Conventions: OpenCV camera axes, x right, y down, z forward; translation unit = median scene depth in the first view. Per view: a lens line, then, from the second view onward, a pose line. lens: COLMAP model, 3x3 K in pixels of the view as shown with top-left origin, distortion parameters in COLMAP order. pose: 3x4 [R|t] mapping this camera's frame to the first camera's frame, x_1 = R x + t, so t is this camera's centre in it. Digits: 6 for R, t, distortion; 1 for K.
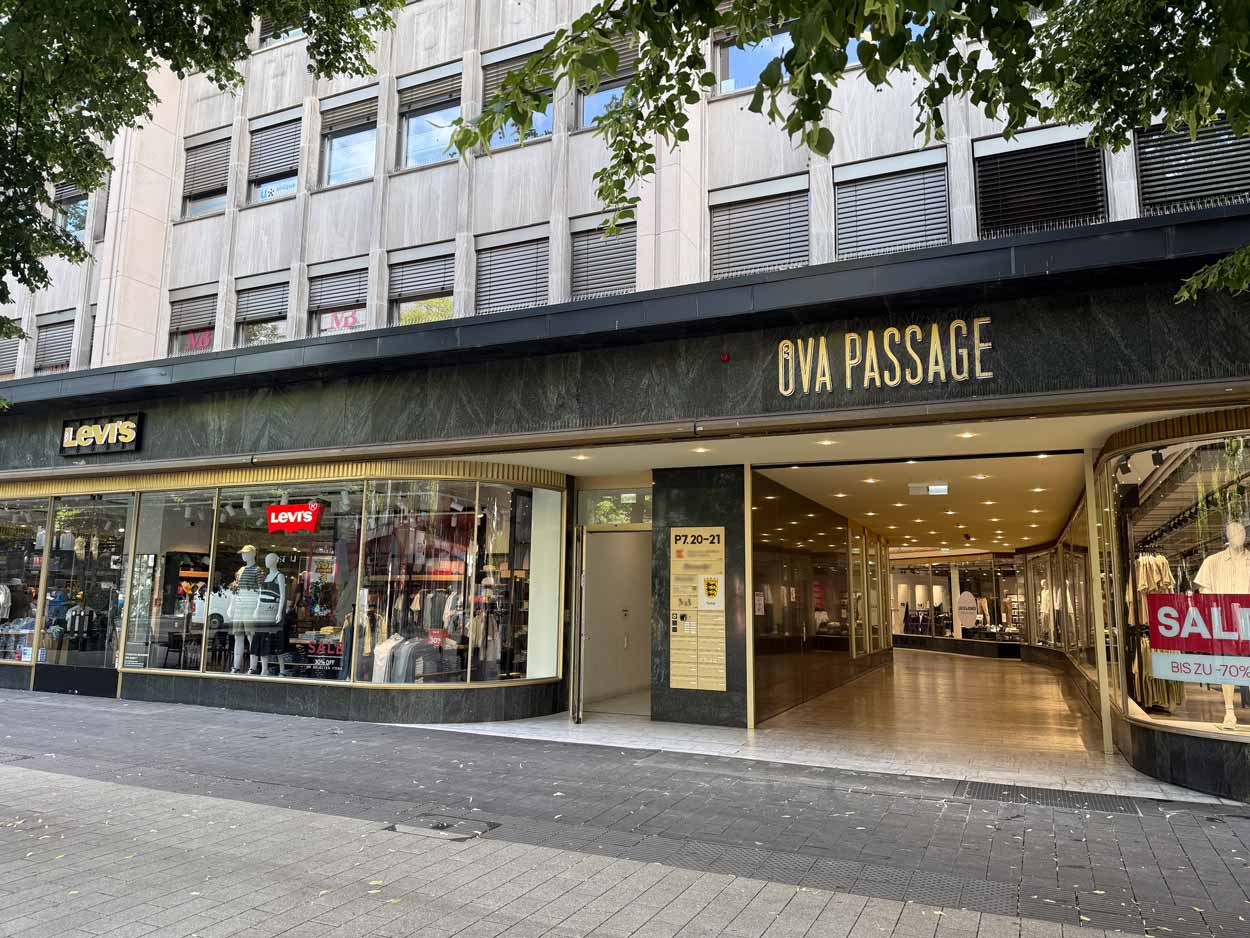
lens RADIAL K [[865.3, 0, 625.0], [0, 865.3, 469.0], [0, 0, 1]] dist [0.110321, 0.000352]
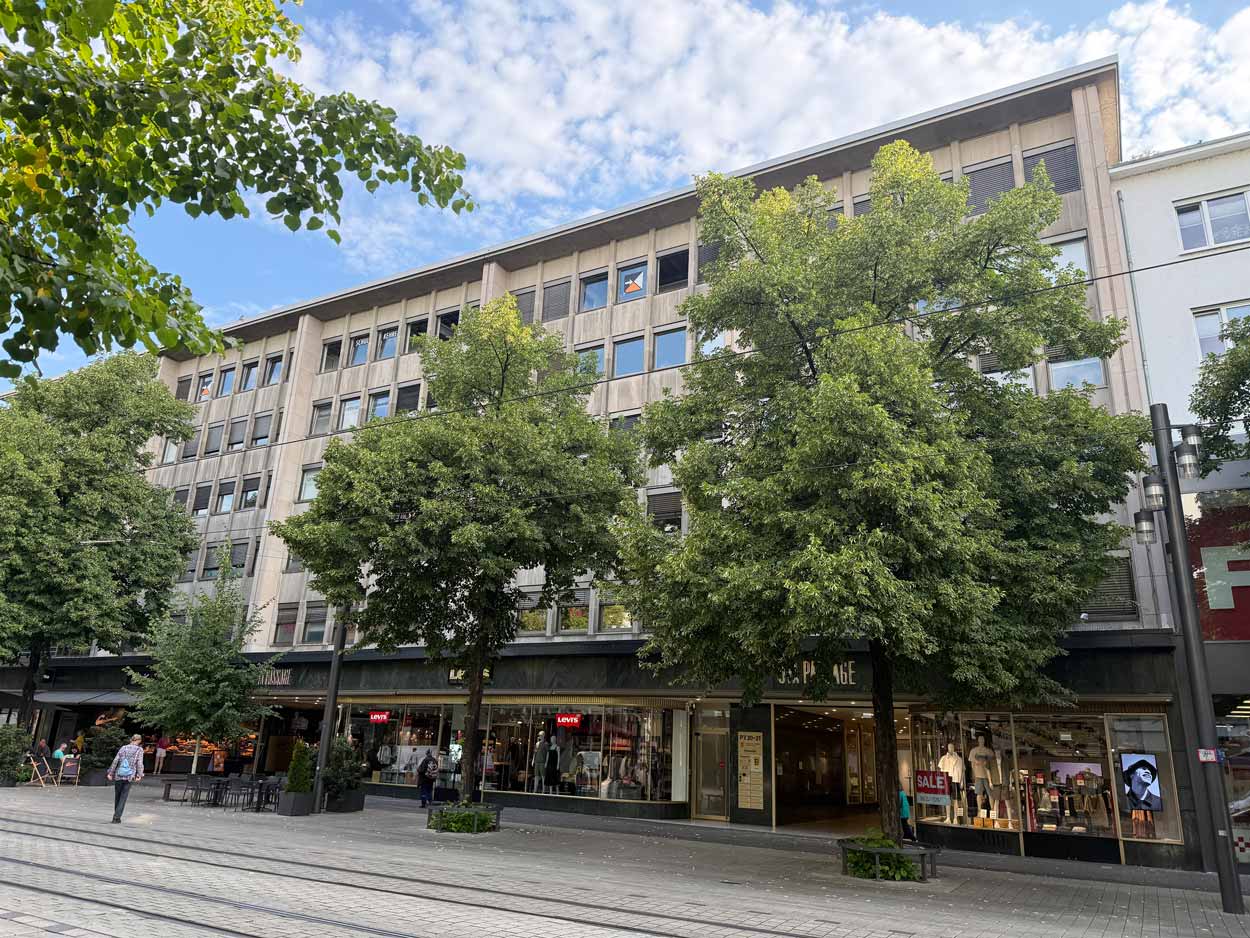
lens RADIAL K [[859.2, 0, 625.0], [0, 859.2, 469.0], [0, 0, 1]] dist [0.053962, -0.000208]
pose [[0.995736, 0.004314, -0.092147, -0.033909], [-0.020261, 0.984743, -0.172832, -0.202924], [0.089995, 0.173962, 0.980632, -1.289342]]
